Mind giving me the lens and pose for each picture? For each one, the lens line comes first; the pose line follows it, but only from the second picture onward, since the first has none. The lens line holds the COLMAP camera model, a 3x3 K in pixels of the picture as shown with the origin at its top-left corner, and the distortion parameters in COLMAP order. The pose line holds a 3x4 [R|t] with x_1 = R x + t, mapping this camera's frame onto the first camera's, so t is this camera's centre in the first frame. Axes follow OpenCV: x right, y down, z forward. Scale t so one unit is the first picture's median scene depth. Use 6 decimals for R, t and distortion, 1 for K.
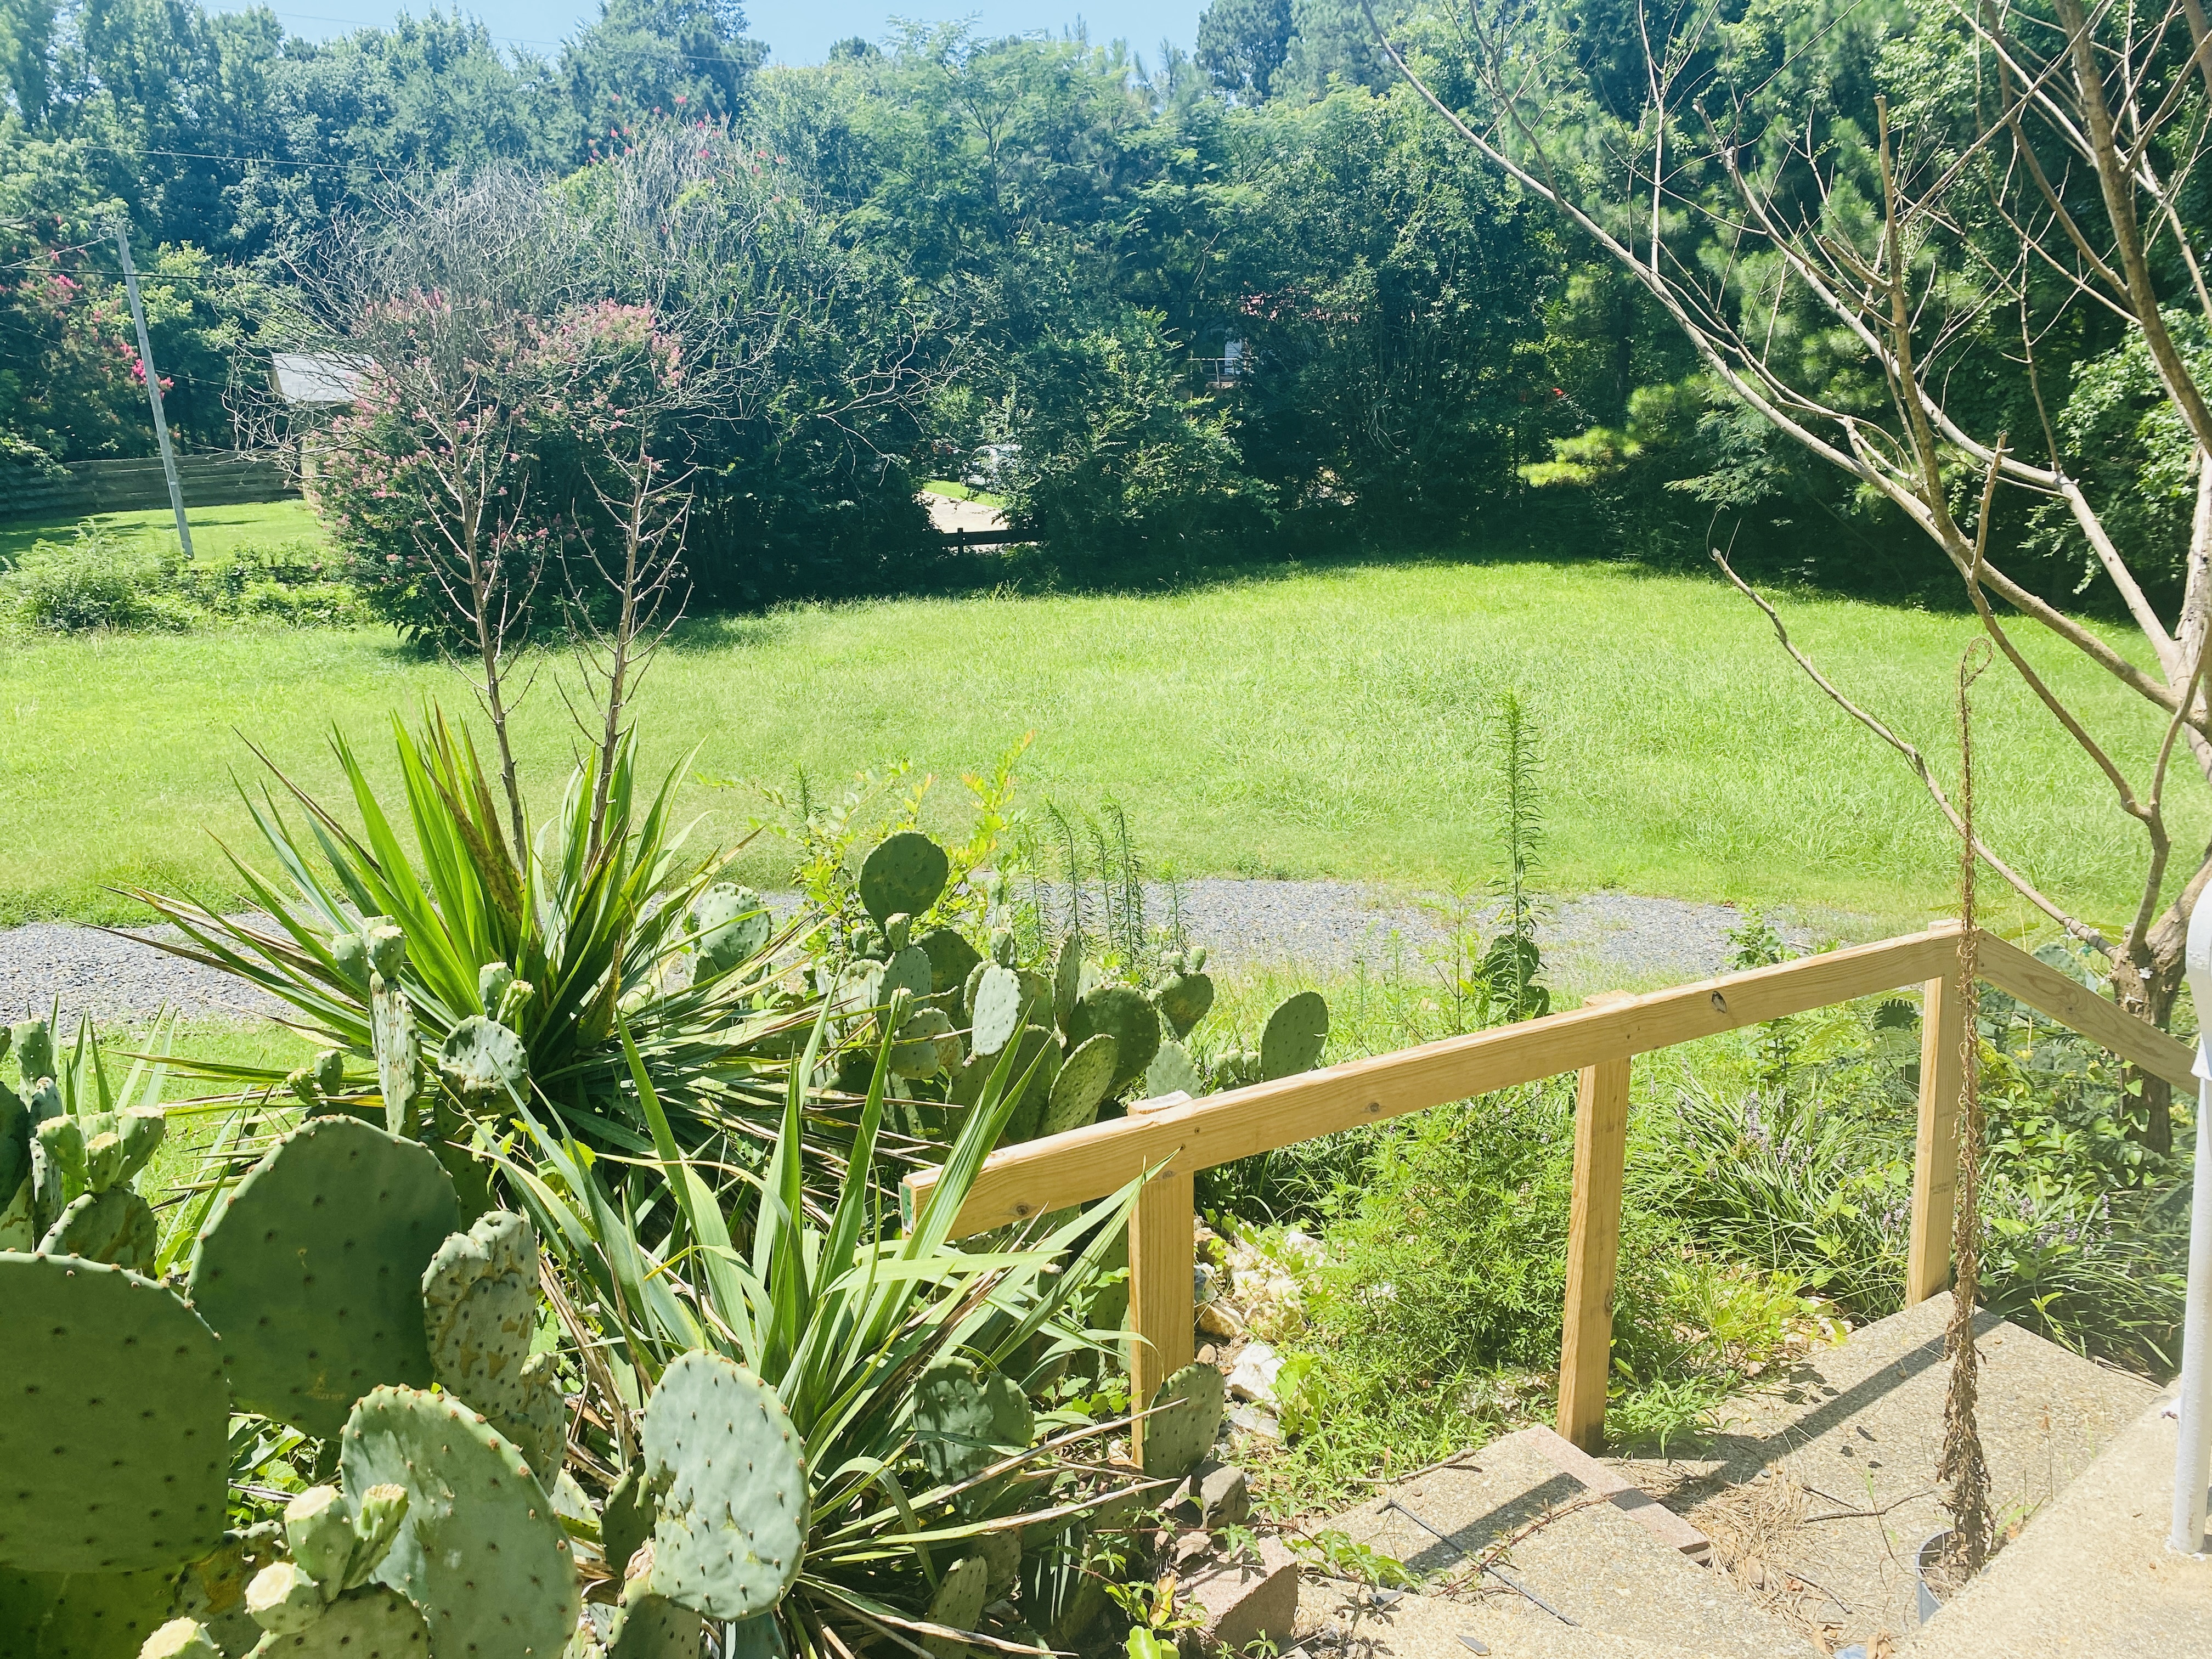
lens RADIAL K [[1689.6, 0, 1121.3], [0, 1689.6, 811.6], [0, 0, 1]] dist [0.045141, -0.066288]
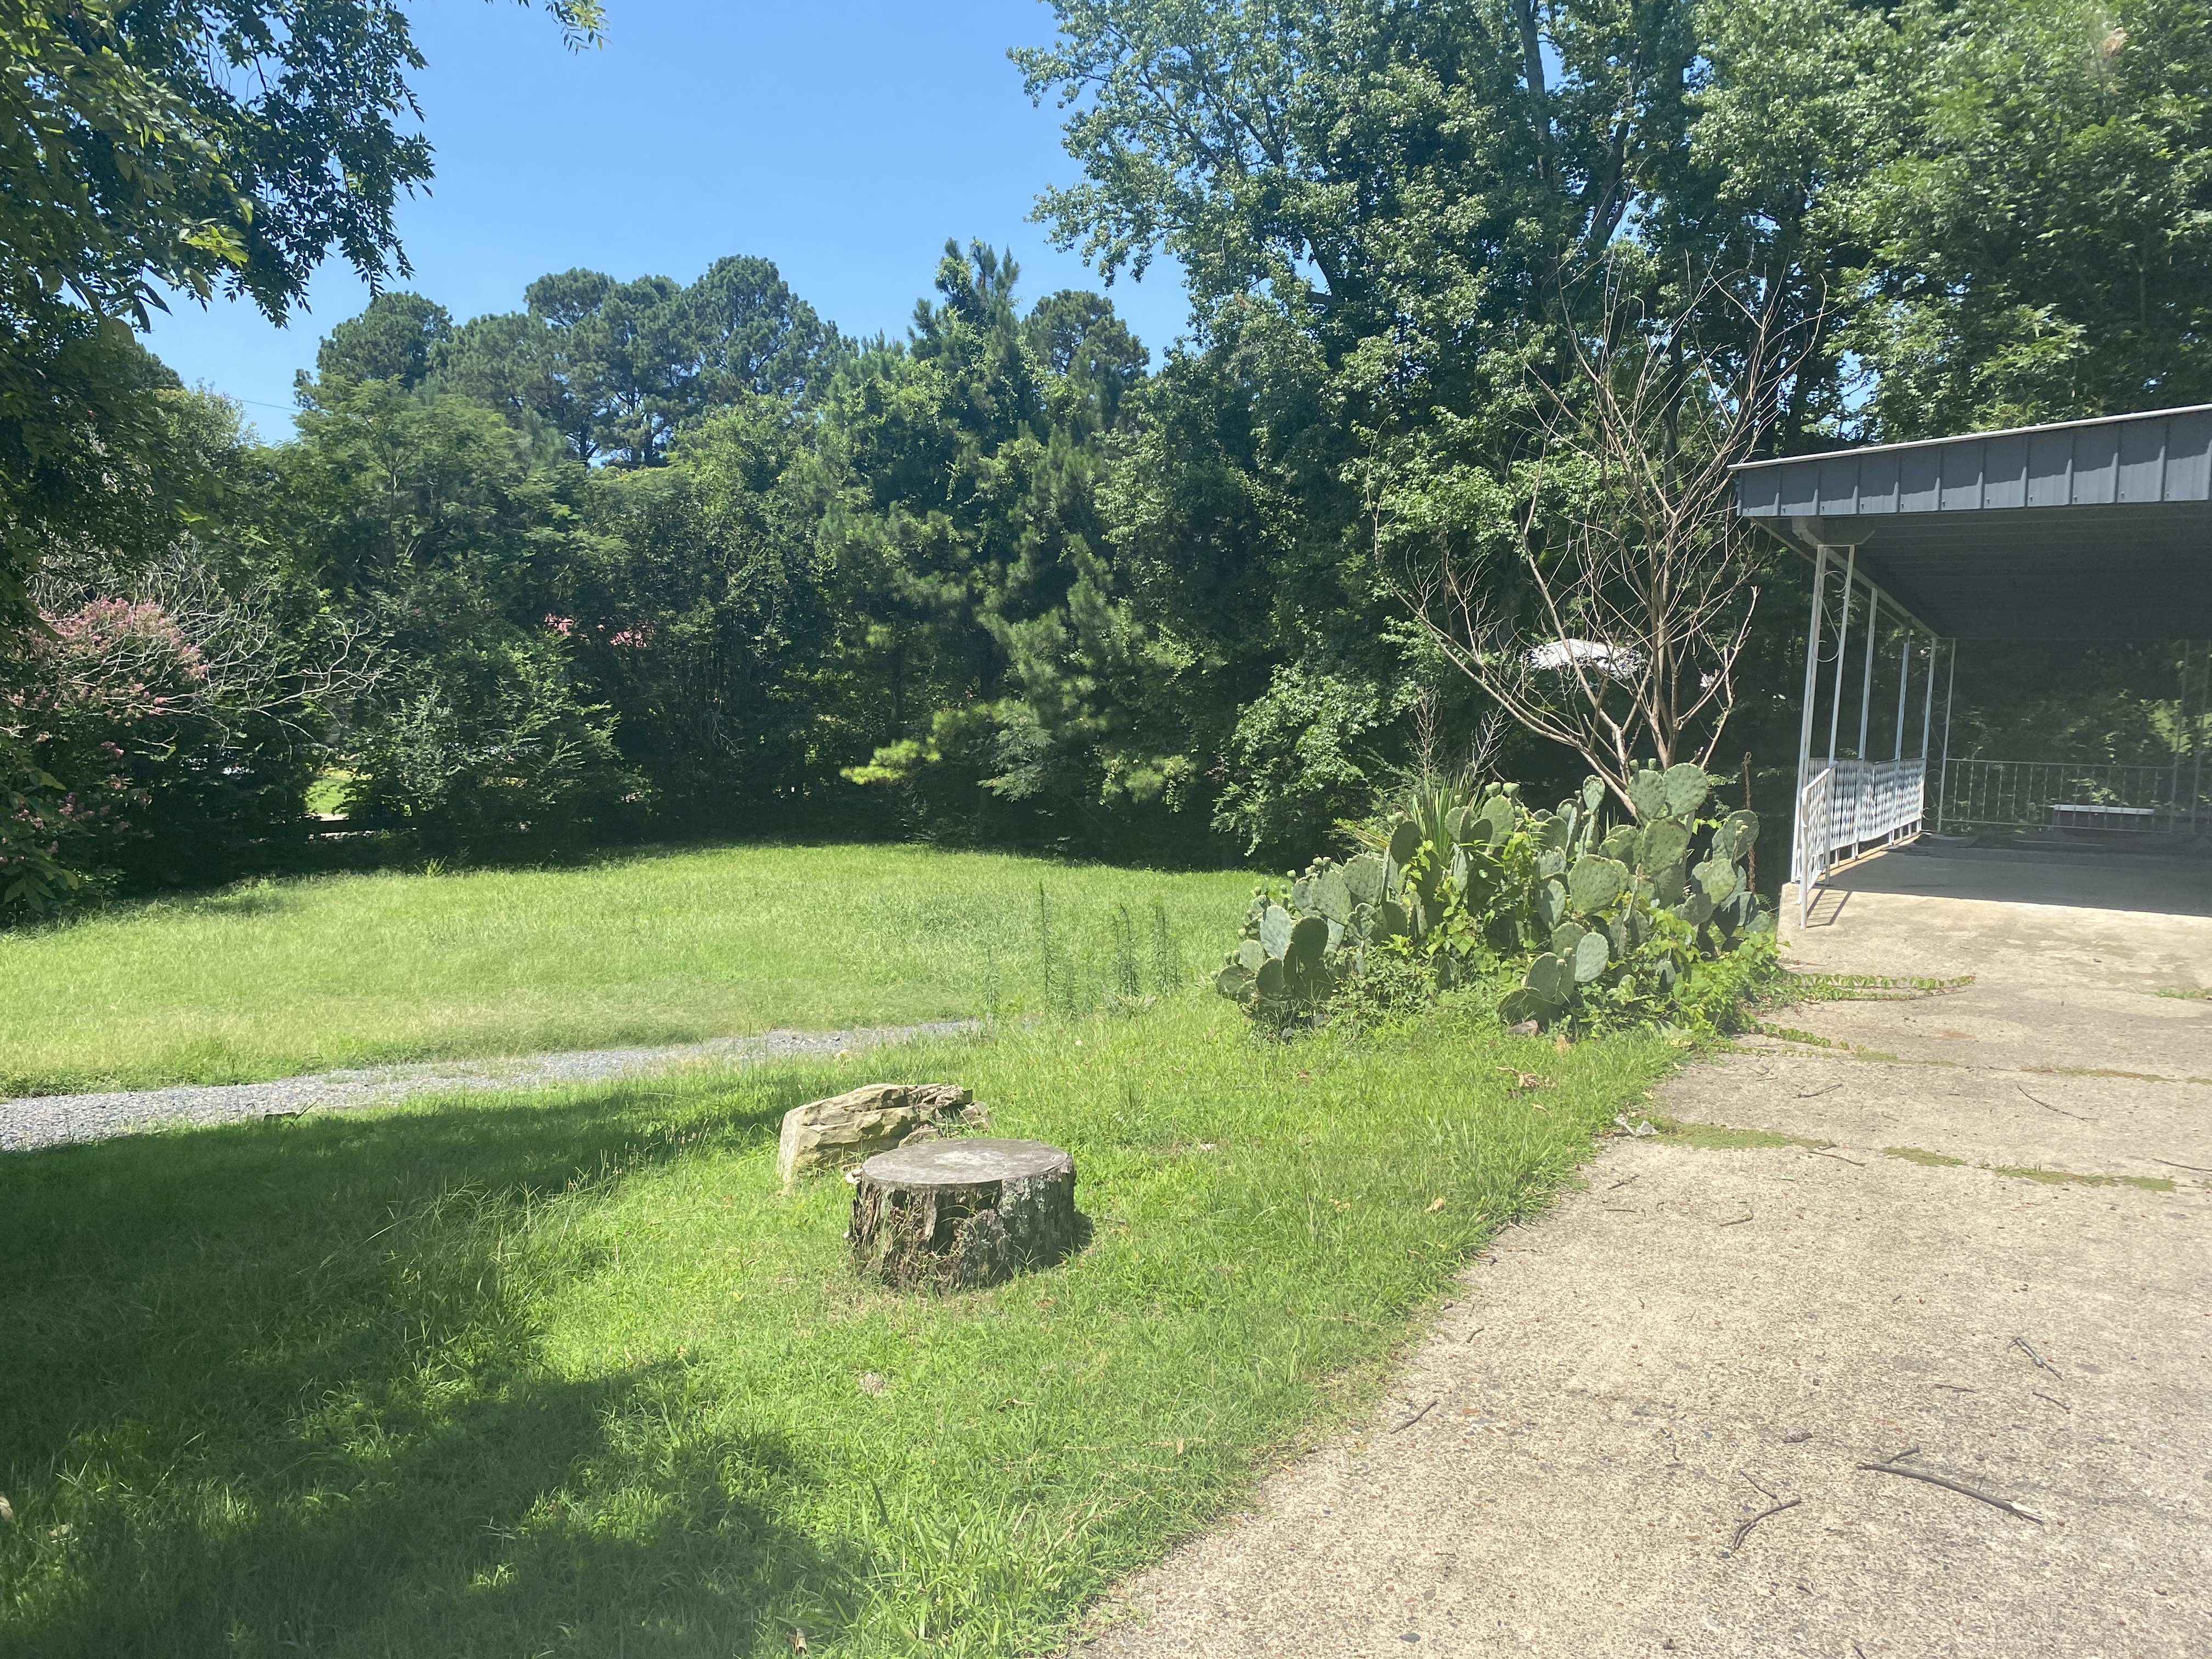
lens RADIAL K [[1689.6, 0, 1106.5], [0, 1689.6, 845.4], [0, 0, 1]] dist [0.045141, -0.066288]
pose [[0.861474, -0.008394, 0.507733, -0.252970], [0.090673, 0.986337, -0.137540, 0.046339], [-0.499641, 0.164525, 0.850464, -0.166084]]
